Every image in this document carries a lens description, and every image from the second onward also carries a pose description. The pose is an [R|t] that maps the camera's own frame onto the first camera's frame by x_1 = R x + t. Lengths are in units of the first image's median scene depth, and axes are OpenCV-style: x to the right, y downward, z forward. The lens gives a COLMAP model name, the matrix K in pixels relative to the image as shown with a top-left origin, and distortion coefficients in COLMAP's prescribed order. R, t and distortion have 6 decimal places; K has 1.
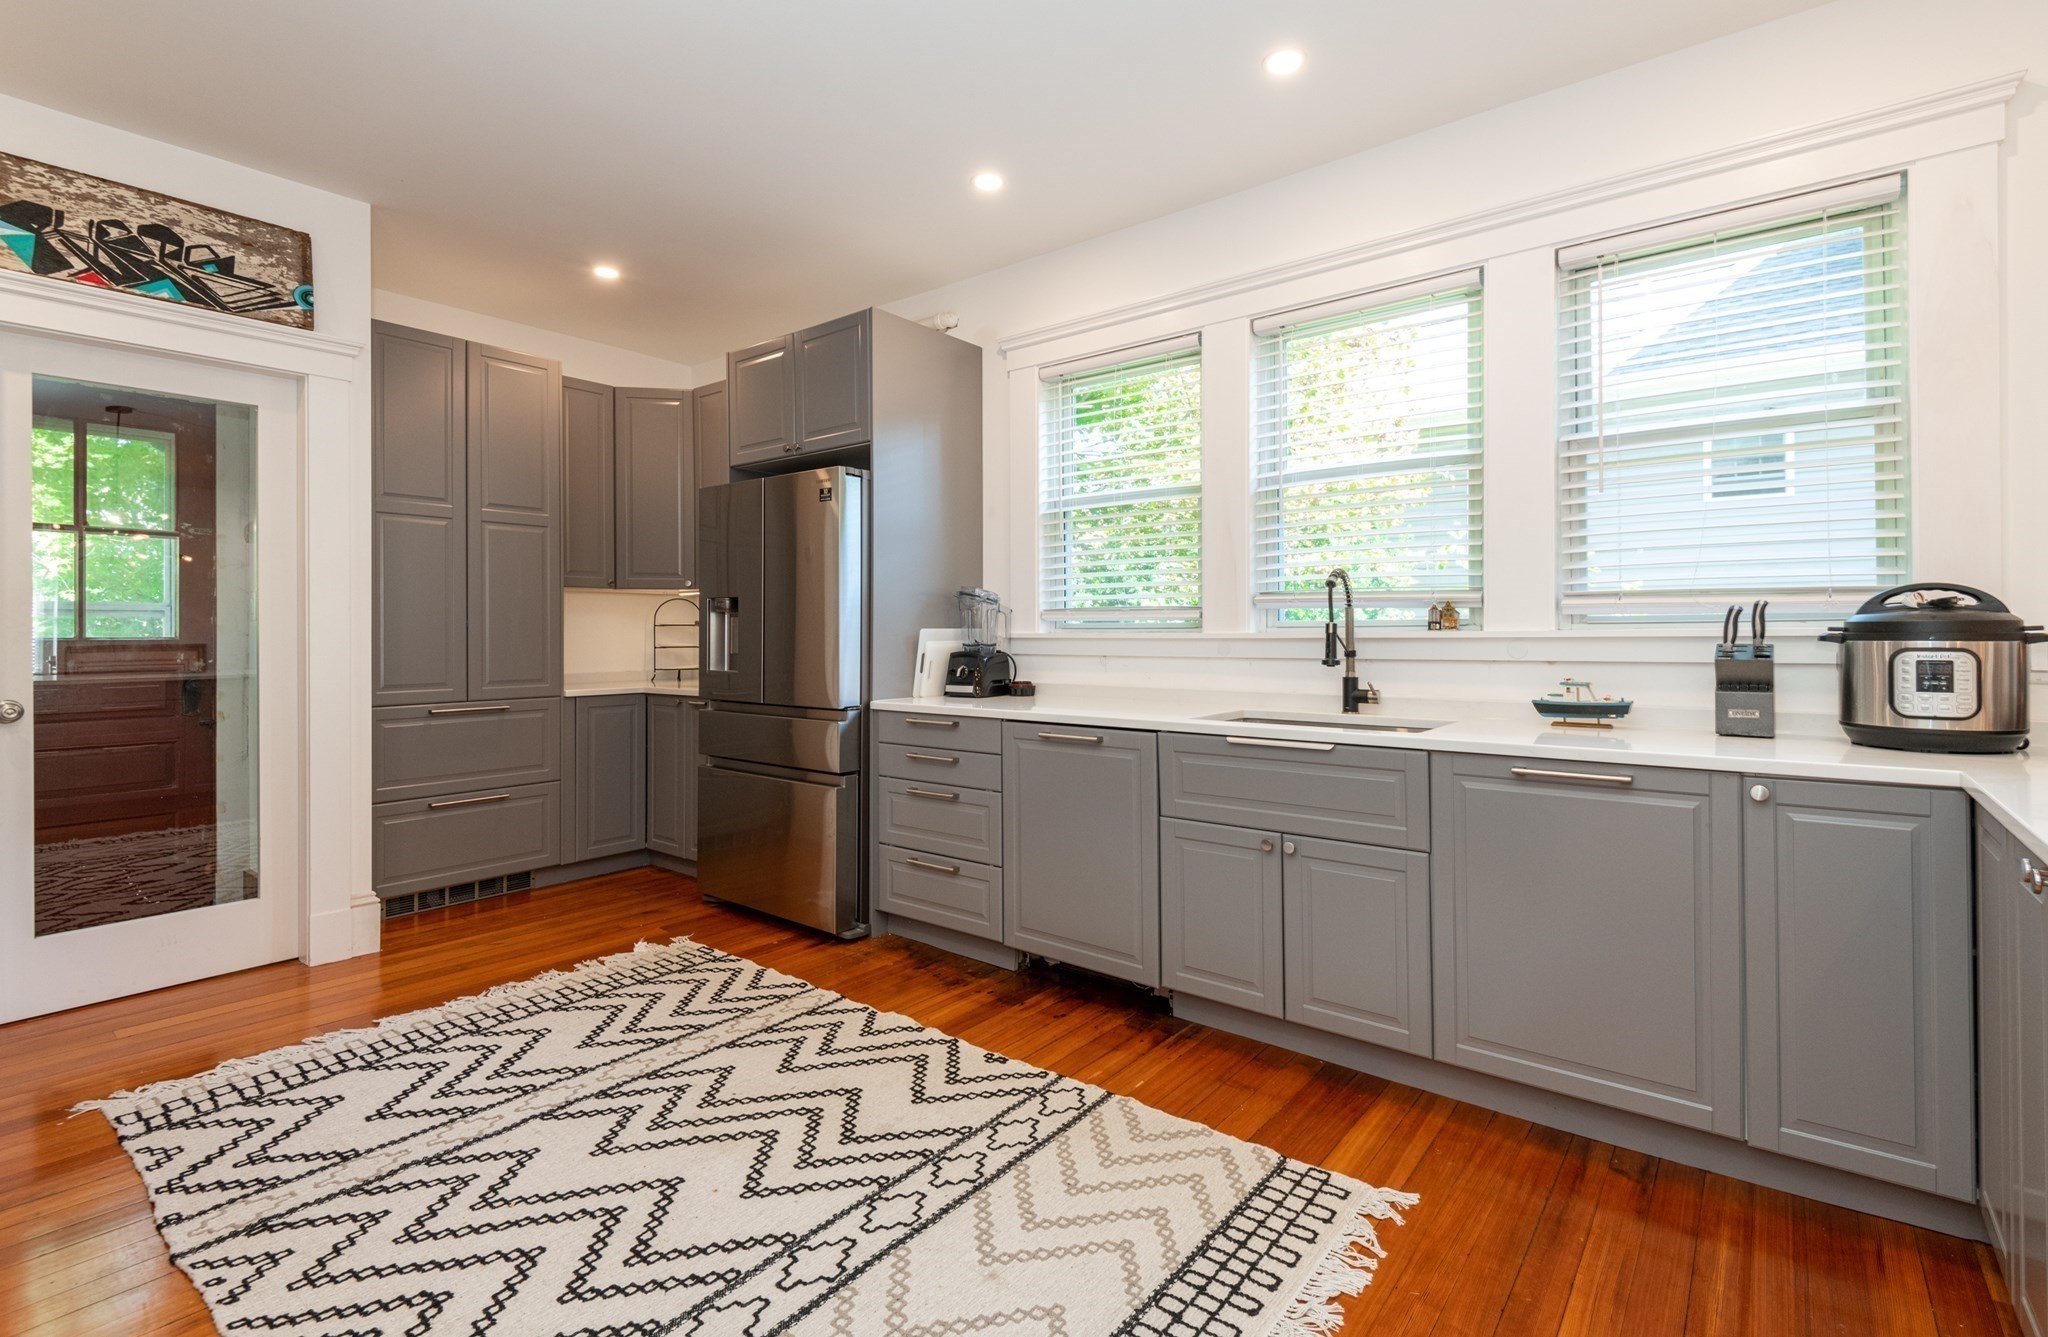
lens RADIAL K [[936.8, 0, 1043.1], [0, 936.8, 629.4], [0, 0, 1]] dist [0.012194, -0.005162]
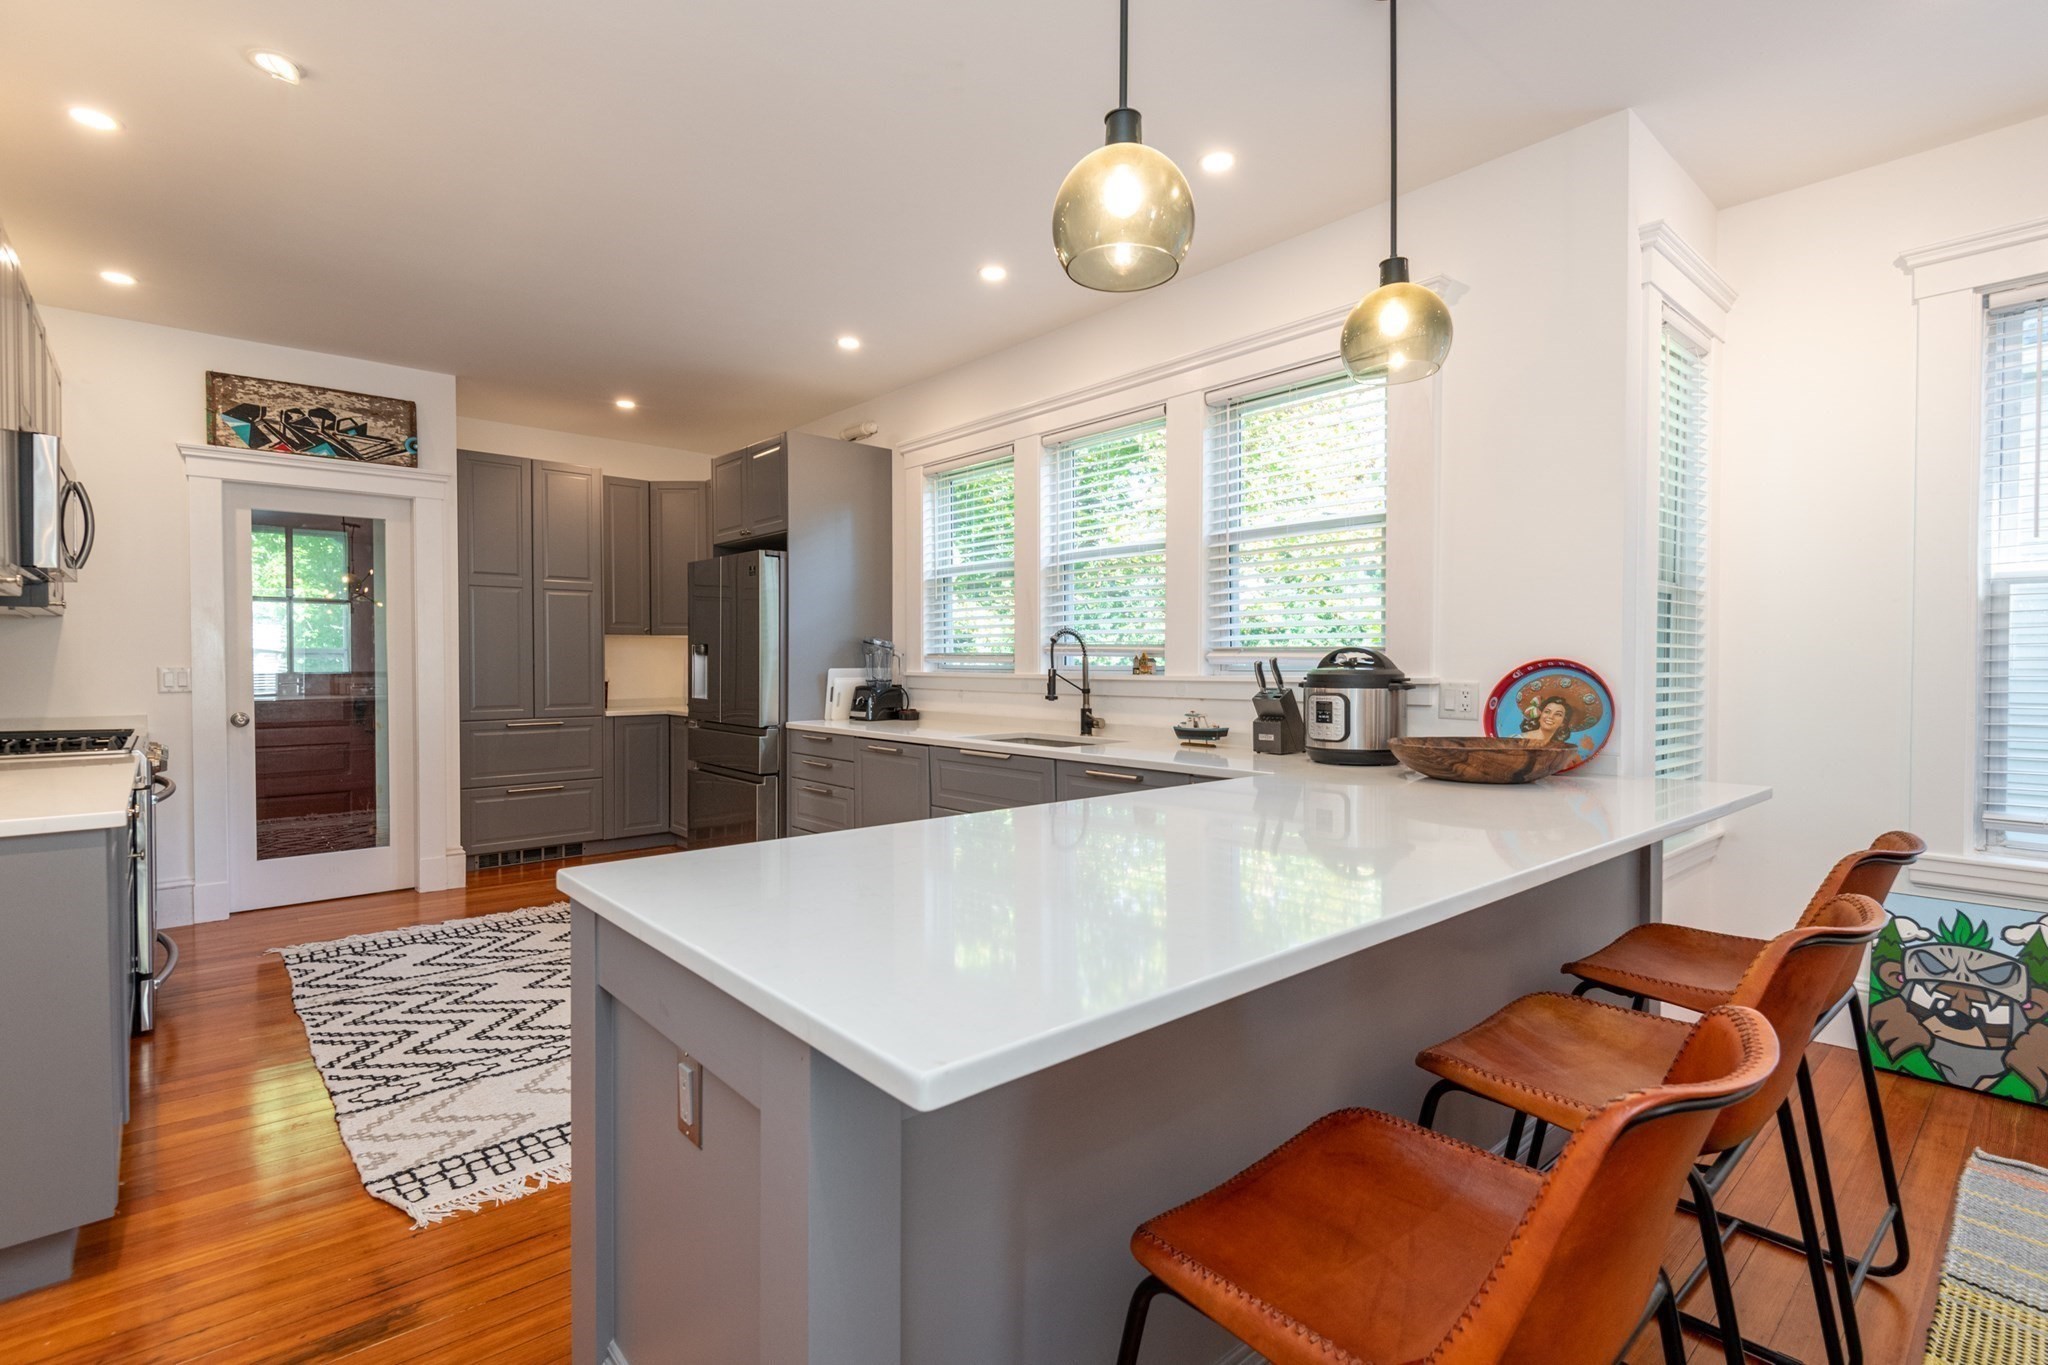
lens RADIAL K [[945.4, 0, 1042.3], [0, 945.4, 675.0], [0, 0, 1]] dist [0.019635, -0.011550]
pose [[0.985306, 0.006042, -0.170692, 0.520937], [-0.002848, 0.999816, 0.018952, -0.023675], [0.170775, -0.018187, 0.985142, -0.363317]]
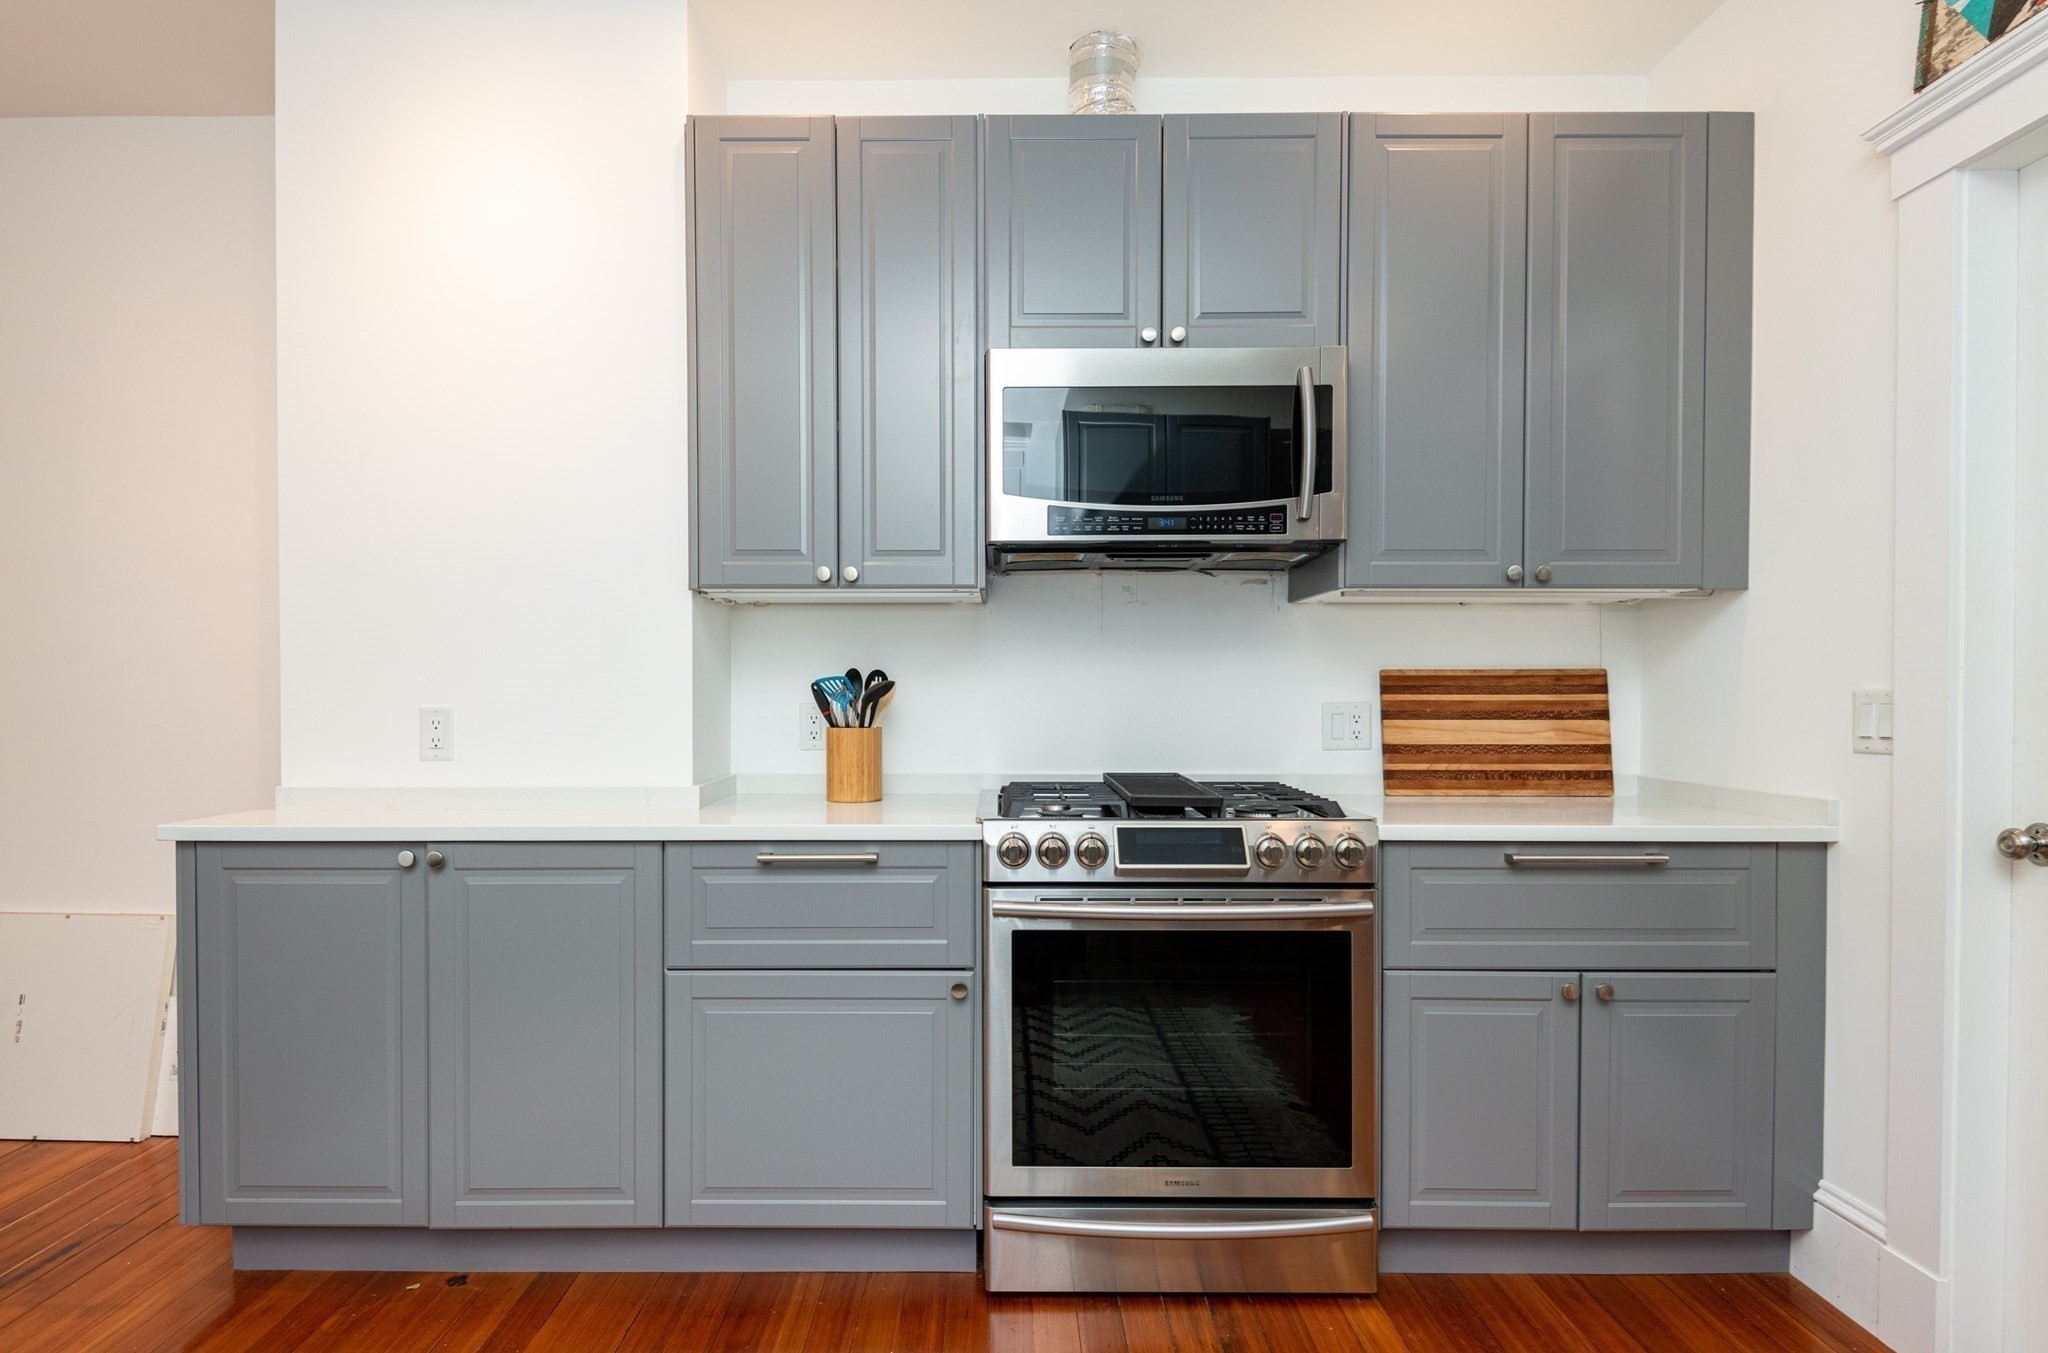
lens RADIAL K [[1061.4, 0, 1025.5], [0, 1061.4, 703.9], [0, 0, 1]] dist [0.026088, -0.011239]
pose [[-0.795110, 0.017830, -0.606203, -0.246678], [0.002027, 0.999640, 0.026744, -0.019508], [0.606462, 0.020036, -0.794860, 1.111756]]
